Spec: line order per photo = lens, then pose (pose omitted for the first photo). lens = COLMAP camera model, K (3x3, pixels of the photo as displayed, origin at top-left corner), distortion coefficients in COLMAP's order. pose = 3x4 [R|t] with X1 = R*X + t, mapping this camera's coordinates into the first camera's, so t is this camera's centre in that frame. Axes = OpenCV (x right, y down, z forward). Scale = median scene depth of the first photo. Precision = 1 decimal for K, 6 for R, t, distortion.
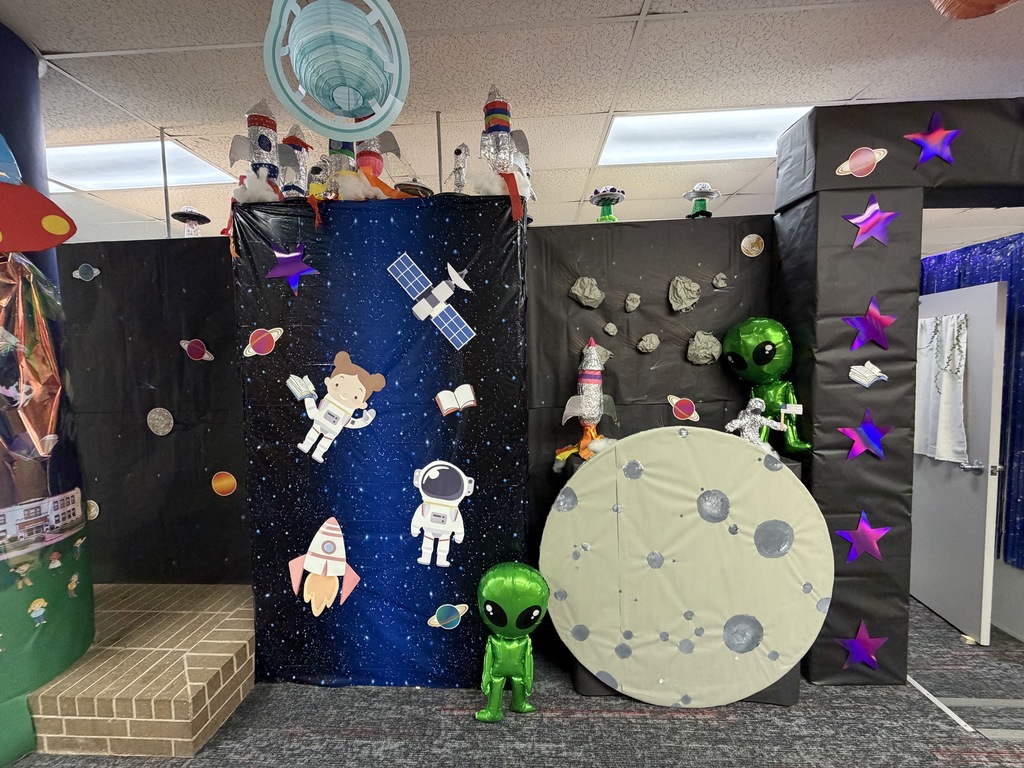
lens RADIAL K [[405.2, 0, 510.1], [0, 405.2, 386.1], [0, 0, 1]] dist [-0.001763, 0.000075]
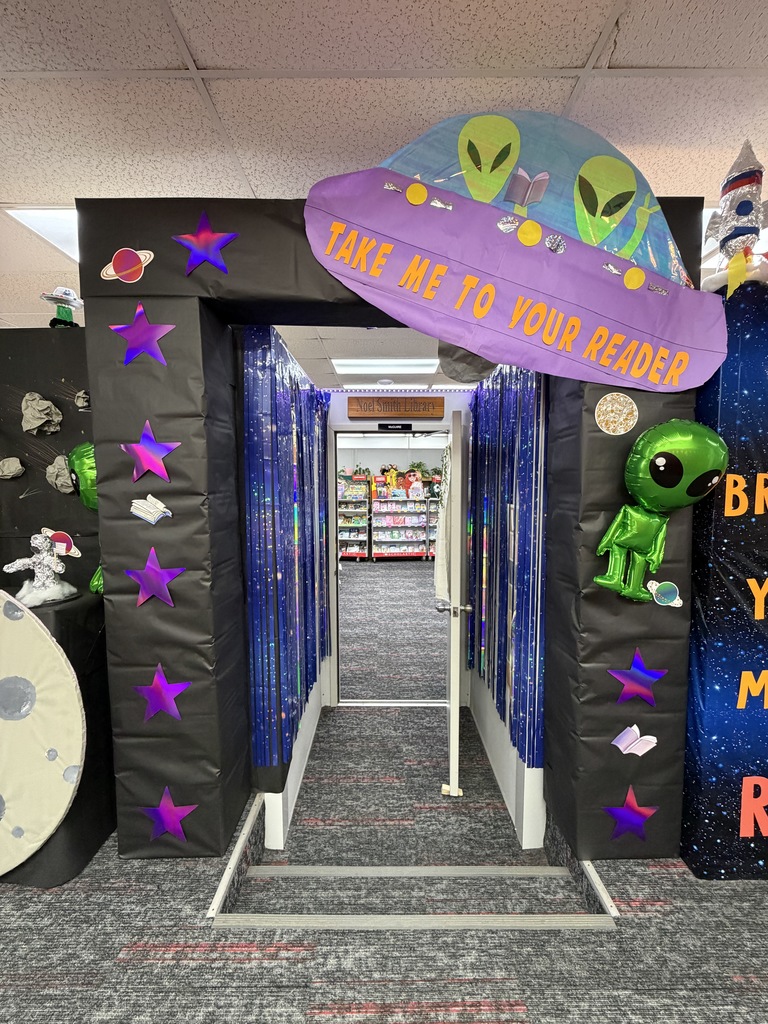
lens RADIAL K [[405.2, 0, 384.0], [0, 405.2, 512.0], [0, 0, 1]] dist [-0.001763, 0.000075]
pose [[0.998711, 0.016045, 0.048156, 1.301310], [-0.016369, 0.999846, 0.006334, -0.036654], [-0.048047, -0.007114, 0.998820, 0.095094]]
